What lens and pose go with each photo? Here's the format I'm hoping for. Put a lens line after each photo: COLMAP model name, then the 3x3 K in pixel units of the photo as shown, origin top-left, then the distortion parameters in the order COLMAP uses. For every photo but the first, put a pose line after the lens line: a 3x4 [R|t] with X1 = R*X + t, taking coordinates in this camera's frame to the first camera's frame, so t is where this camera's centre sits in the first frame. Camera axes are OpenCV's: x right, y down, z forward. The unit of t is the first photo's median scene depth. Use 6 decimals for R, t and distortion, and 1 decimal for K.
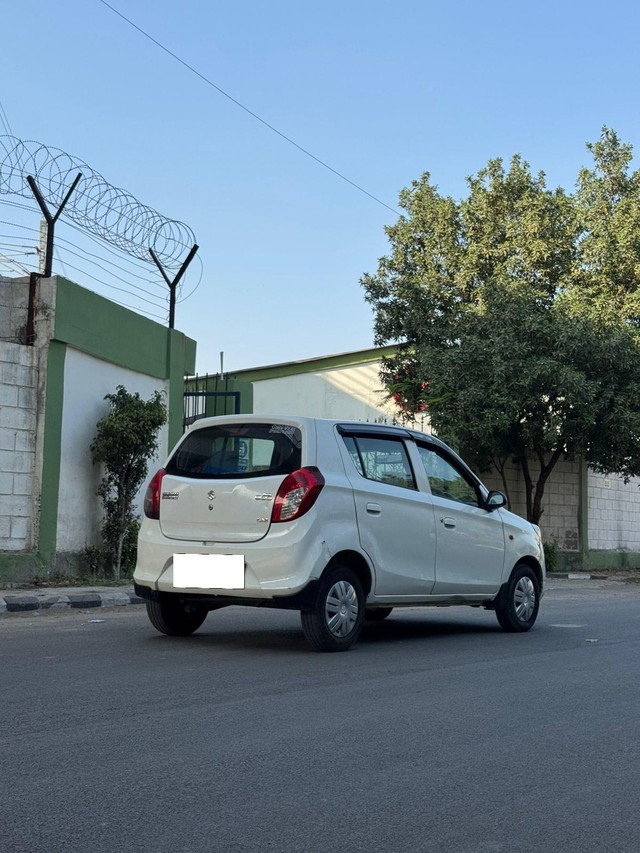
lens RADIAL K [[1201.1, 0, 320.0], [0, 1201.1, 426.5], [0, 0, 1]] dist [0.127129, -0.431795]
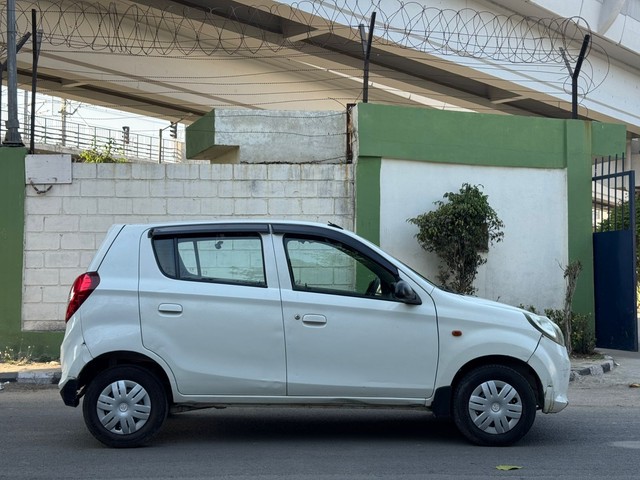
lens RADIAL K [[901.2, 0, 357.5], [0, 901.2, 239.6], [0, 0, 1]] dist [0.127129, -0.431795]
pose [[0.604771, -0.059050, -0.794207, 0.498442], [0.084386, 0.996385, -0.009823, 0.020790], [0.791916, -0.061079, 0.607567, 0.445676]]
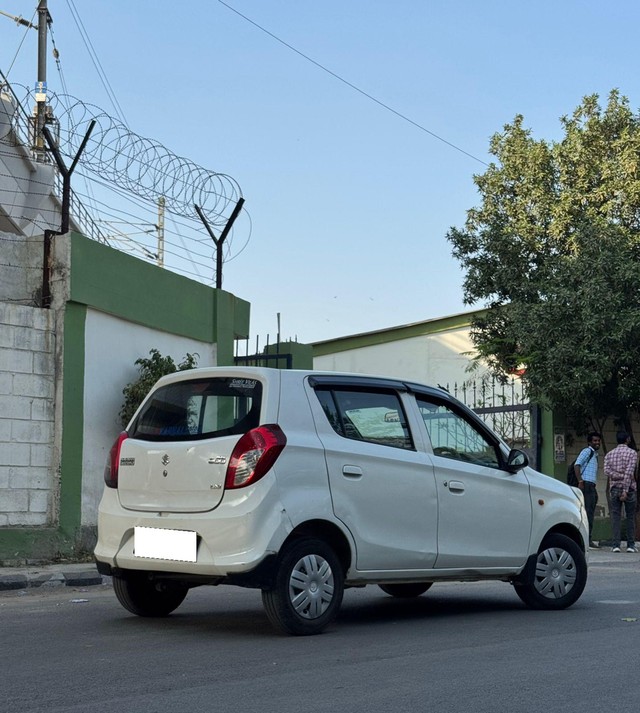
lens RADIAL K [[1193.3, 0, 320.0], [0, 1193.3, 445.2], [0, 0, 1]] dist [0.177865, -0.655821]
pose [[0.992132, -0.021248, -0.123380, 0.085738], [0.025826, 0.999031, 0.035625, 0.011891], [0.122503, -0.038532, 0.991720, 0.093461]]
